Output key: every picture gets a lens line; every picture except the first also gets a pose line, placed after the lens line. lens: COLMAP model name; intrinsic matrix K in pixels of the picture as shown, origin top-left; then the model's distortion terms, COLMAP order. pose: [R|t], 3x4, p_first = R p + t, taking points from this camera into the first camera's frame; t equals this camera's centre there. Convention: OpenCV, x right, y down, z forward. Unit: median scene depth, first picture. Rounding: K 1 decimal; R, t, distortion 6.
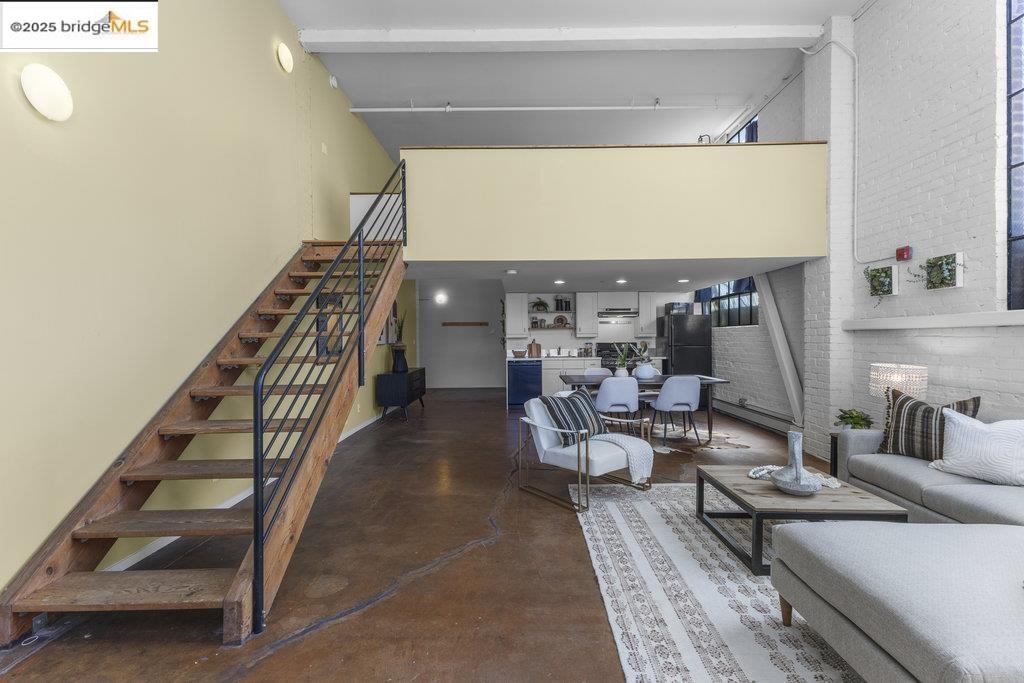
lens RADIAL K [[450.6, 0, 516.8], [0, 450.6, 341.2], [0, 0, 1]] dist [0.010129, 0.000393]
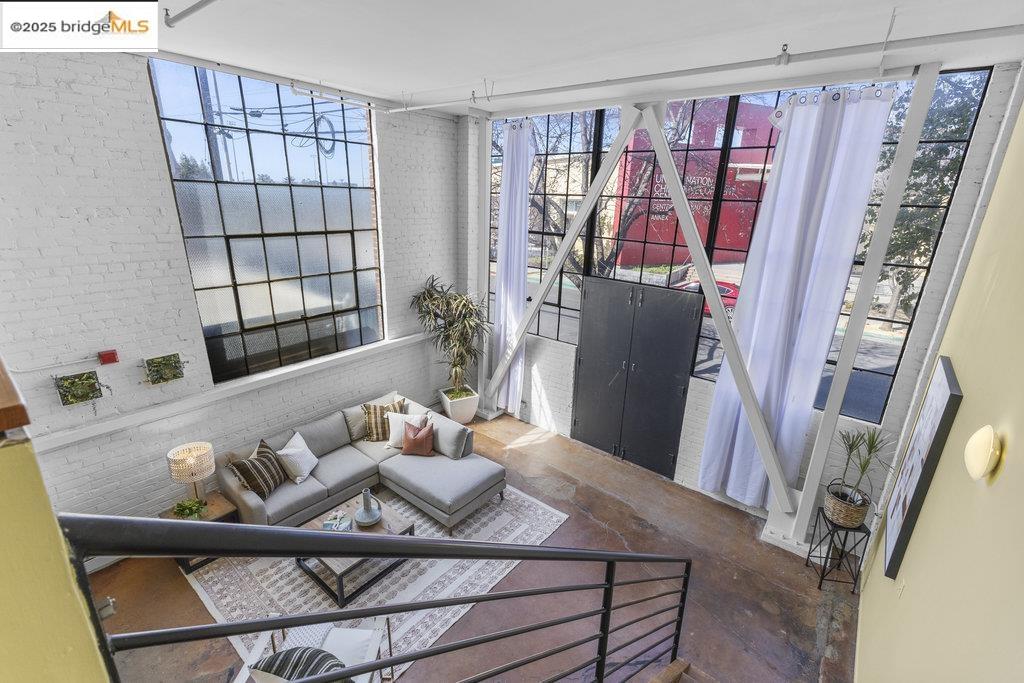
lens RADIAL K [[450.6, 0, 510.3], [0, 450.6, 345.1], [0, 0, 1]] dist [0.010129, 0.000393]
pose [[-0.785491, -0.200494, 0.585496, -0.614924], [-0.016034, 0.952344, 0.304604, -0.772285], [-0.618665, 0.229876, -0.751272, 1.729371]]
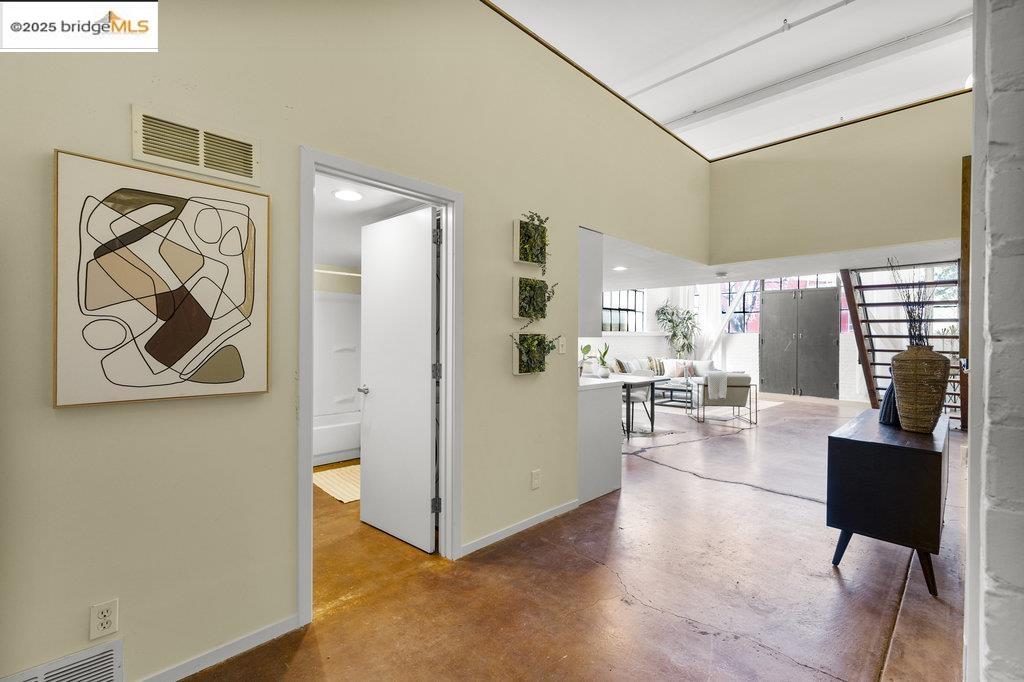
lens RADIAL K [[450.6, 0, 515.1], [0, 450.6, 340.8], [0, 0, 1]] dist [0.010129, 0.000393]
pose [[-0.711912, 0.000539, 0.702269, -0.795122], [0.004336, 0.999984, 0.003629, -0.016225], [-0.702255, 0.005629, -0.711903, 4.136138]]
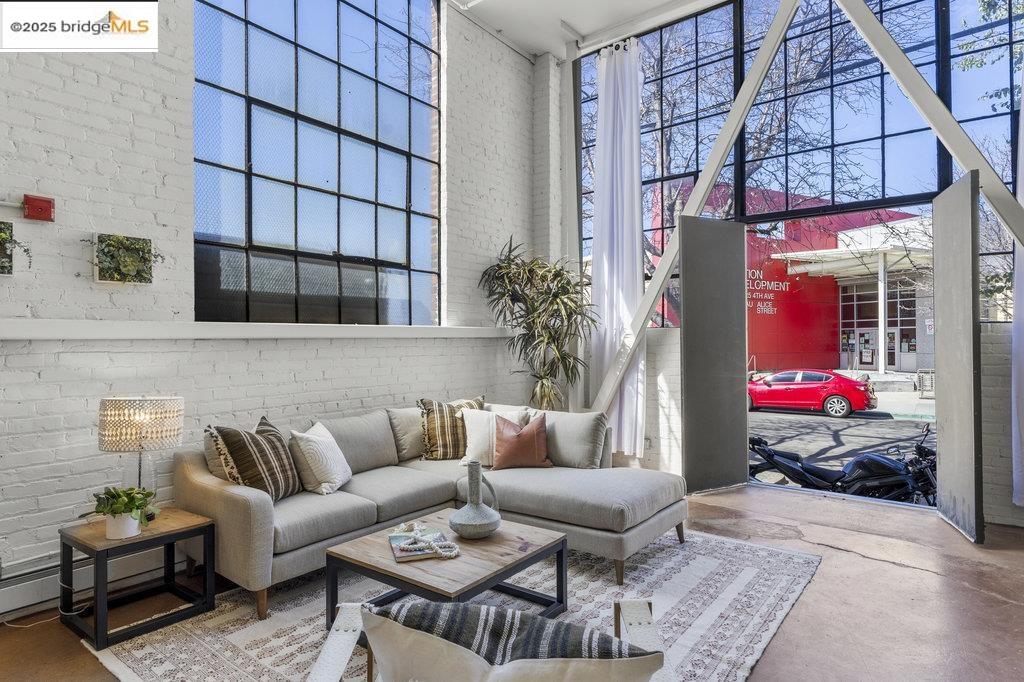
lens RADIAL K [[557.6, 0, 511.3], [0, 557.6, 340.8], [0, 0, 1]] dist [-0.000804, -0.001472]
pose [[-0.794951, 0.017336, 0.606426, -0.063941], [0.017264, 0.999833, -0.005951, -0.015060], [-0.606428, 0.005739, -0.795118, 1.728549]]
